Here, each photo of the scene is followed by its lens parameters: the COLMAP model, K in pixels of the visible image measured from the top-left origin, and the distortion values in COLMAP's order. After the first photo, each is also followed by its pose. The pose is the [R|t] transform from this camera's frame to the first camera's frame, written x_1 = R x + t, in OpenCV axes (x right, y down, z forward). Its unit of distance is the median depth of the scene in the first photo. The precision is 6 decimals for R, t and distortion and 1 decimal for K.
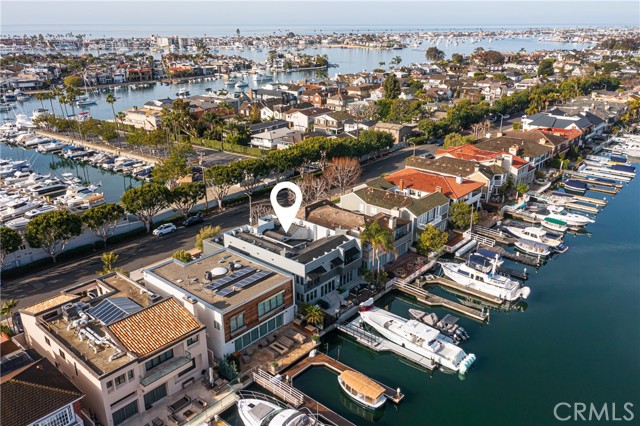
lens RADIAL K [[507.0, 0, 320.0], [0, 507.0, 213.0], [0, 0, 1]] dist [-0.007586, 0.041363]
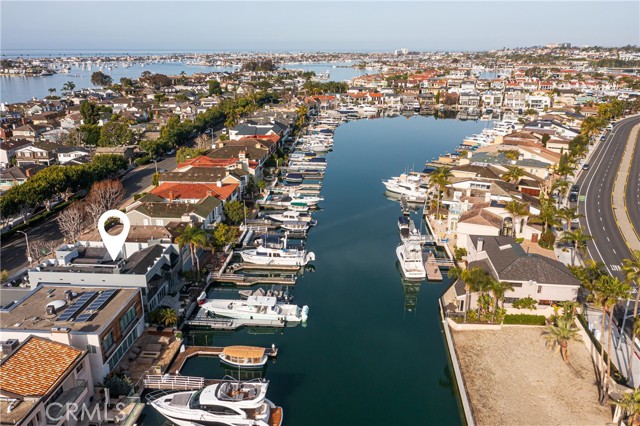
lens RADIAL K [[507.0, 0, 320.0], [0, 507.0, 213.0], [0, 0, 1]] dist [-0.007586, 0.041363]
pose [[0.799770, -0.185064, 0.571069, -0.215454], [0.210073, 0.977426, 0.022547, 0.021059], [-0.562350, 0.101934, 0.820592, -0.045664]]
